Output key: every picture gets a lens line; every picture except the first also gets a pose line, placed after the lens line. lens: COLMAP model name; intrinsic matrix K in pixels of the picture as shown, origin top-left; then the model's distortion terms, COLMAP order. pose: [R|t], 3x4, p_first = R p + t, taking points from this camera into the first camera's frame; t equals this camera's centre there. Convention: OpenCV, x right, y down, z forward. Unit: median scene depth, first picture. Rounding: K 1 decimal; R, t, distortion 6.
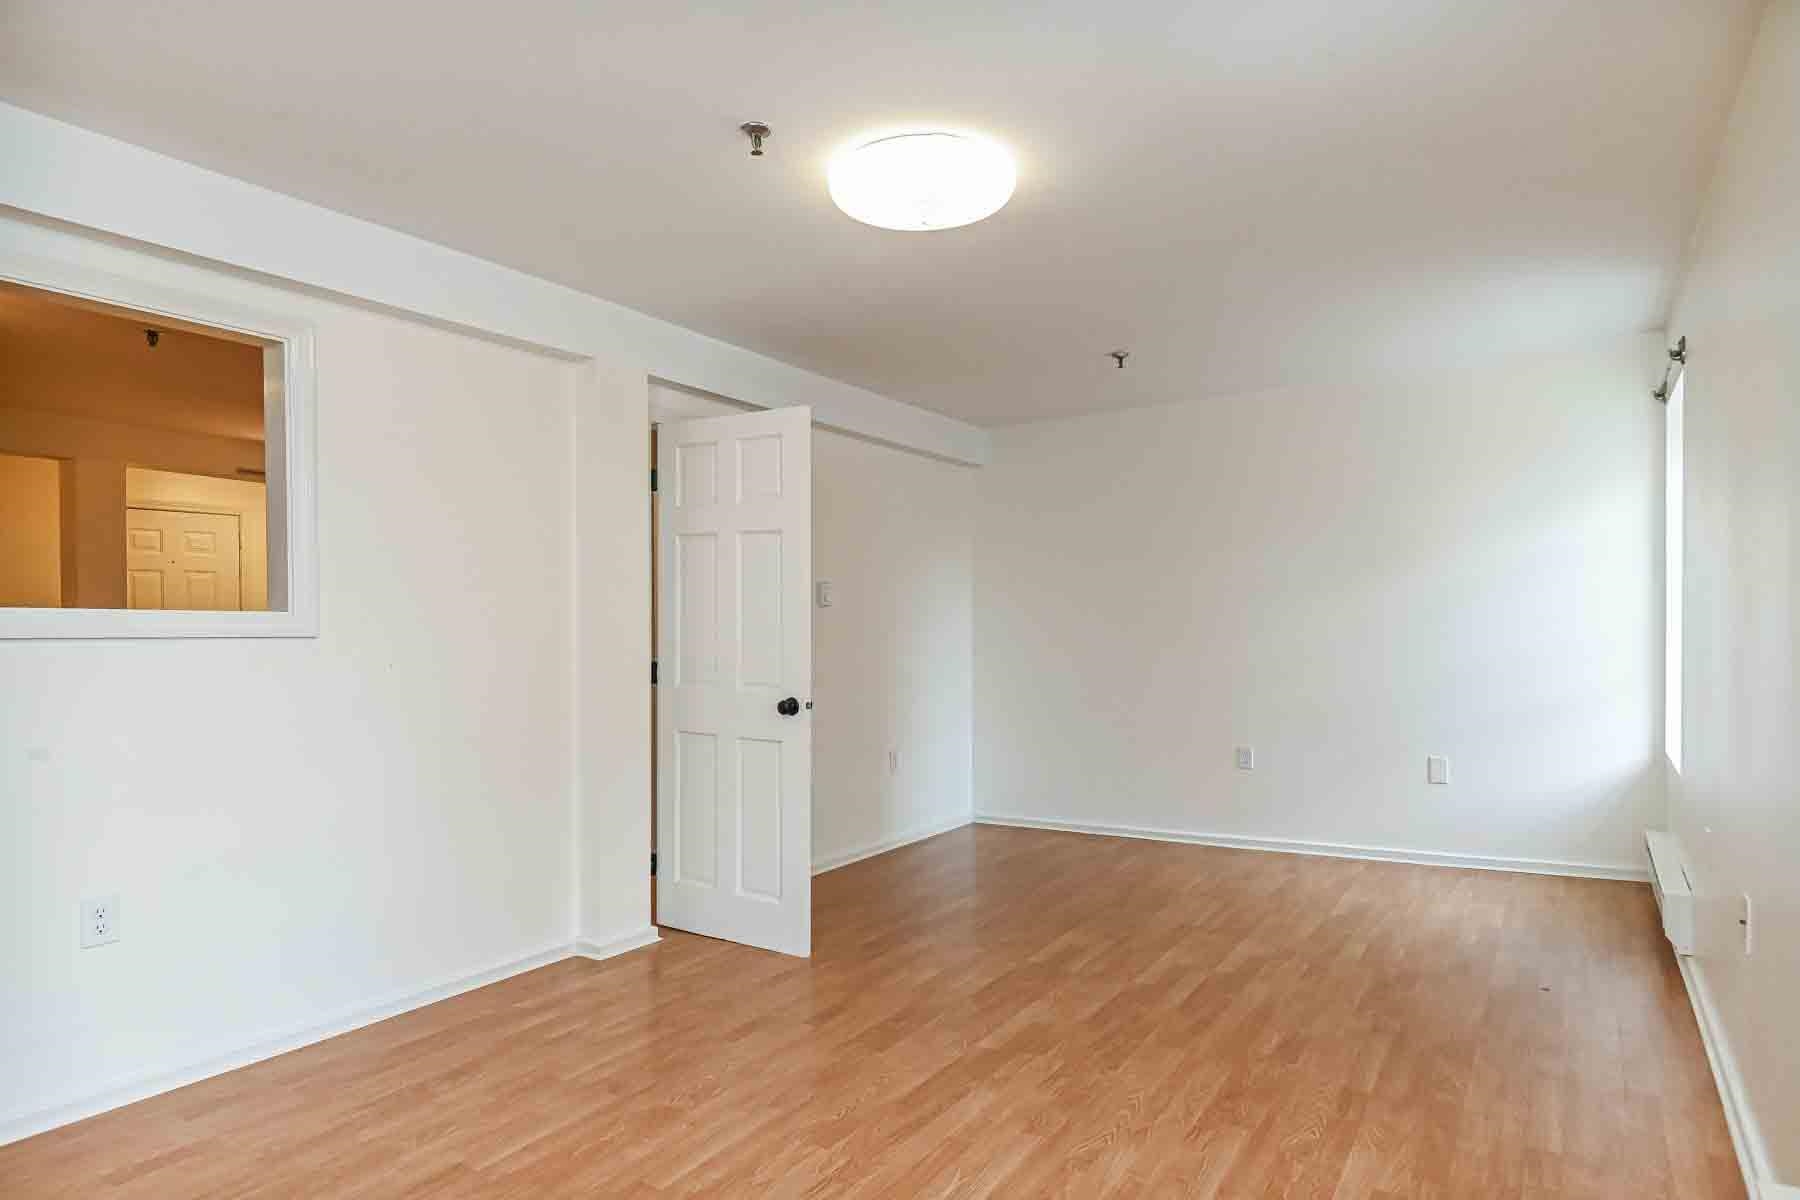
lens RADIAL K [[1054.4, 0, 915.4], [0, 1054.4, 612.3], [0, 0, 1]] dist [-0.000344, -0.001007]
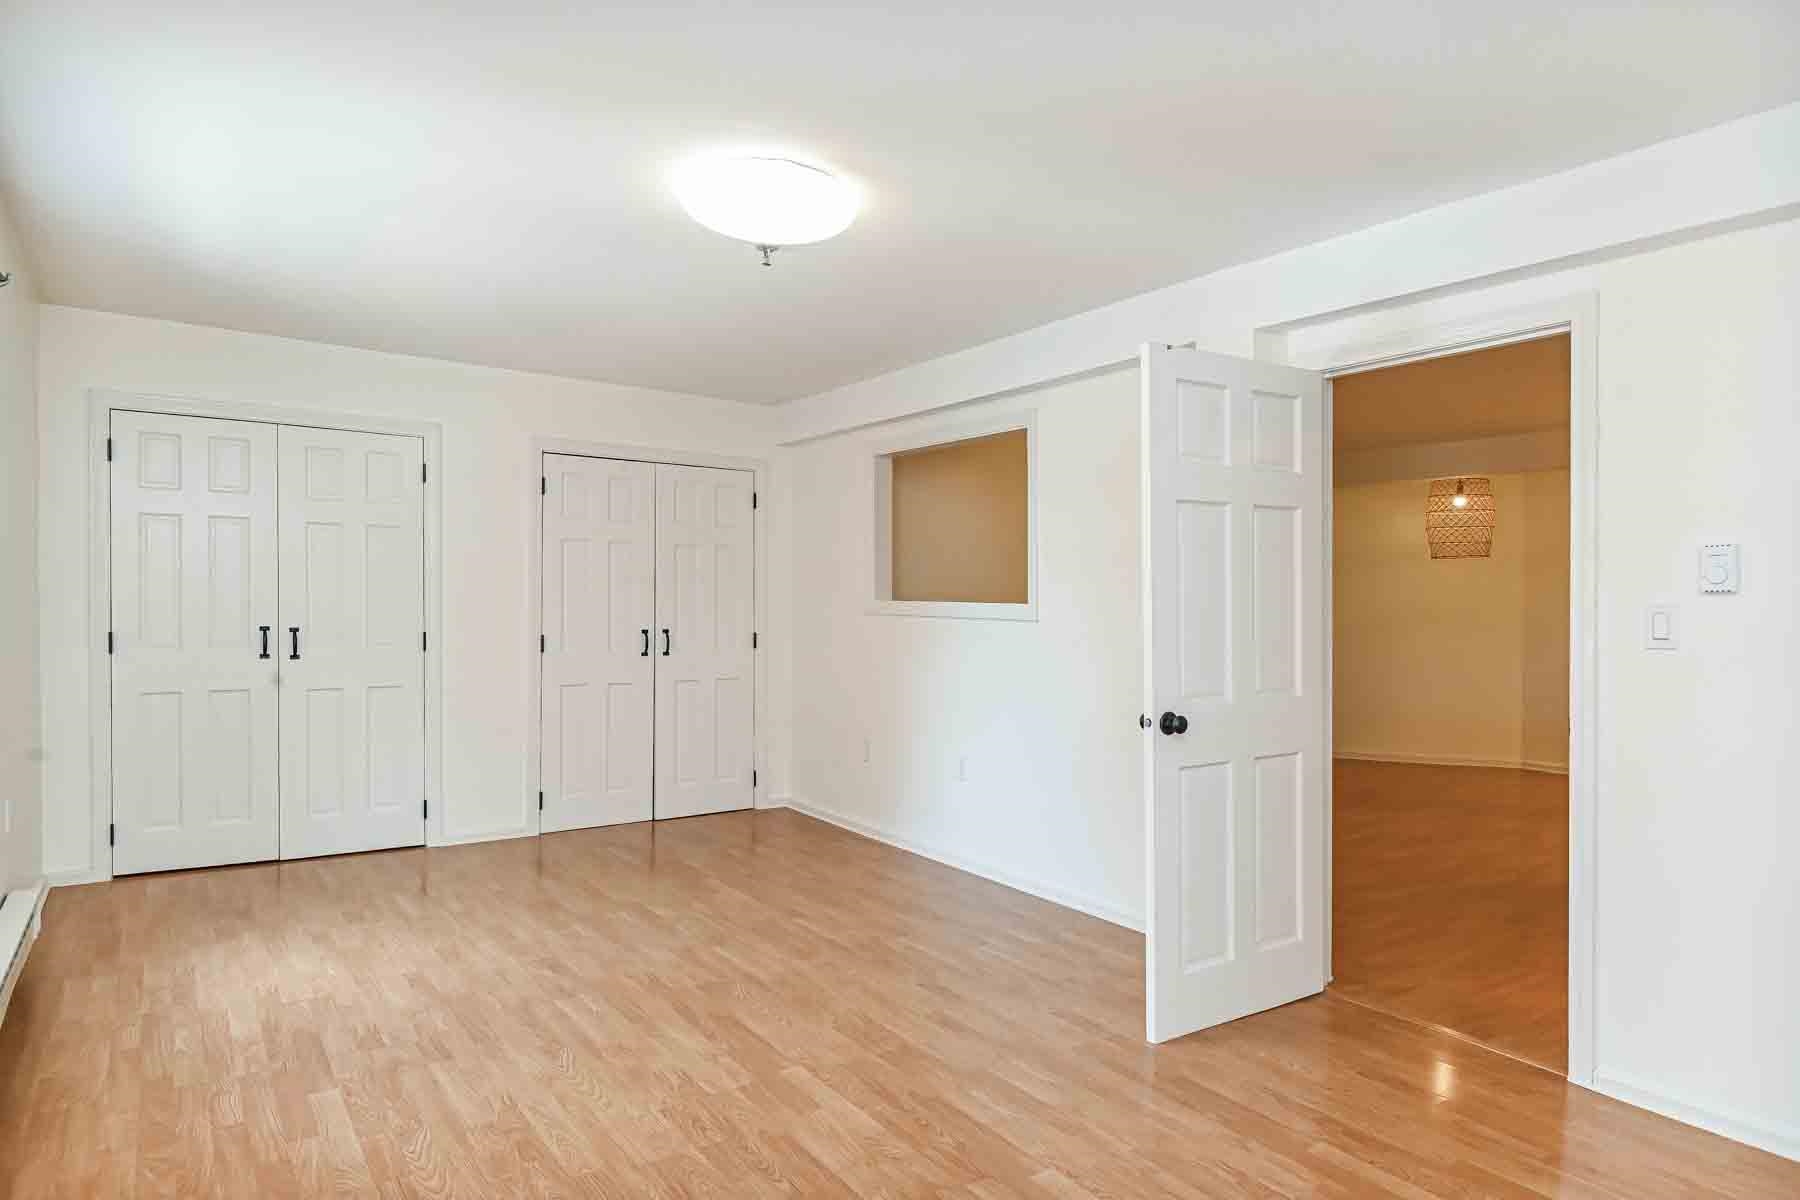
lens RADIAL K [[1054.4, 0, 915.4], [0, 1054.4, 612.3], [0, 0, 1]] dist [-0.000344, -0.001007]
pose [[-0.388503, 0.003531, -0.921441, 0.969297], [-0.003672, 0.999979, 0.005379, 0.005952], [0.921440, 0.005473, -0.388481, 1.614200]]
